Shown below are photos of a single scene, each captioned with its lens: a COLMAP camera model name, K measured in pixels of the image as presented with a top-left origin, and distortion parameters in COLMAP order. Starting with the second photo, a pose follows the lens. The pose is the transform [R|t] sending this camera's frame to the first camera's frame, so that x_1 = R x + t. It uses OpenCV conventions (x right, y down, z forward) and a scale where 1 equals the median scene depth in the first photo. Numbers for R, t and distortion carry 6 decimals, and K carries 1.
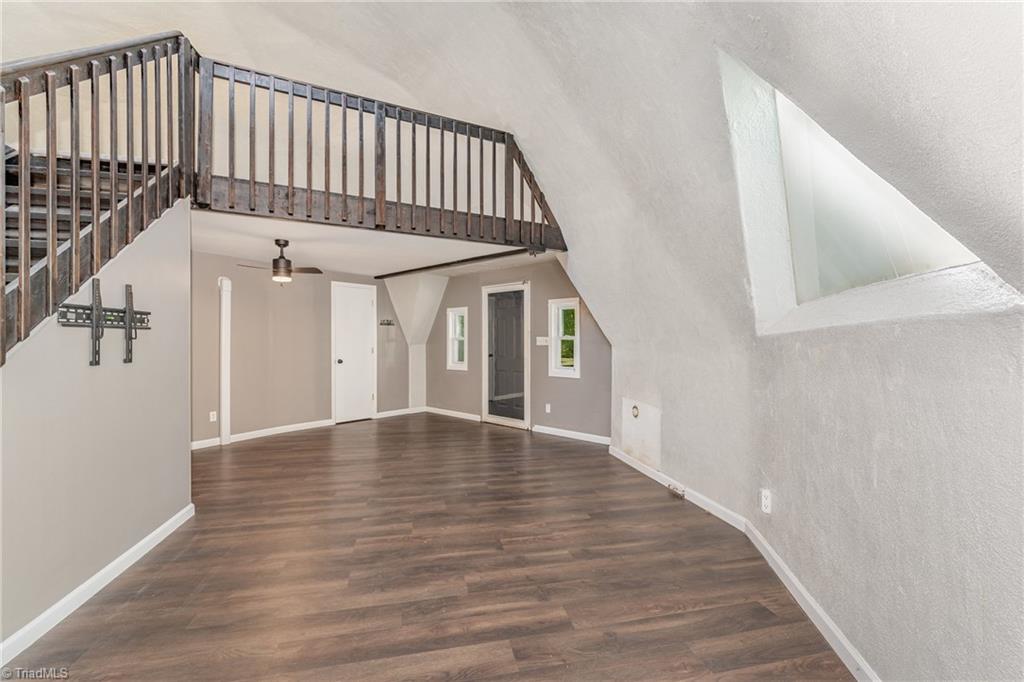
lens RADIAL K [[426.8, 0, 510.0], [0, 426.8, 343.6], [0, 0, 1]] dist [-0.008235, 0.000707]
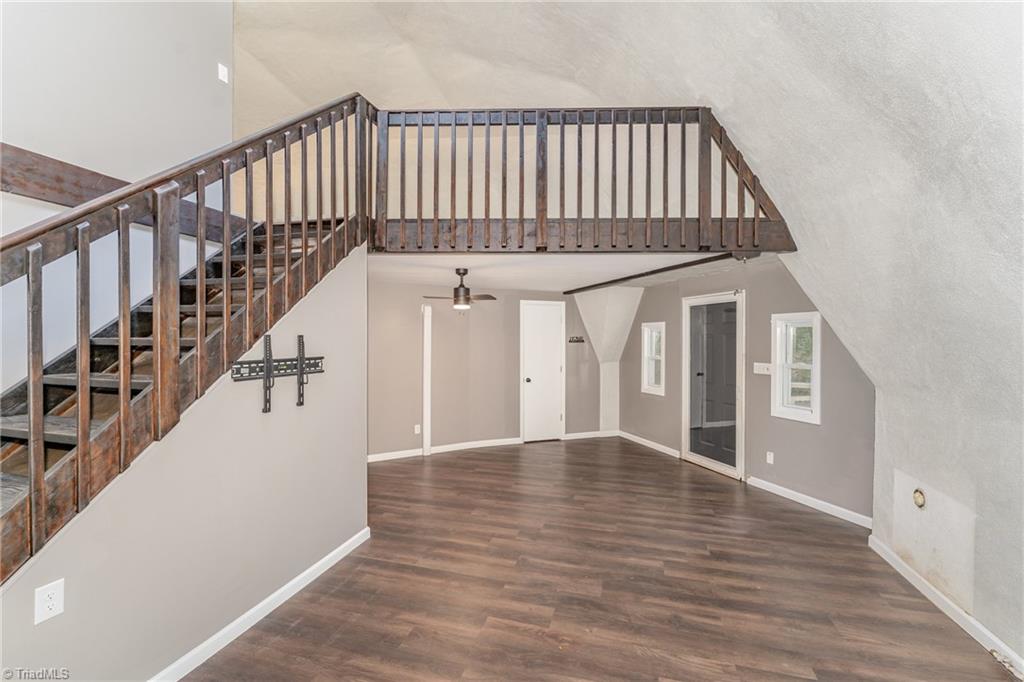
lens RADIAL K [[426.8, 0, 509.9], [0, 426.8, 344.4], [0, 0, 1]] dist [-0.008235, 0.000707]
pose [[0.877137, 0.005612, -0.480208, 0.070198], [-0.004838, 0.999984, 0.002851, -0.075816], [0.480216, -0.000177, 0.877150, 0.181321]]
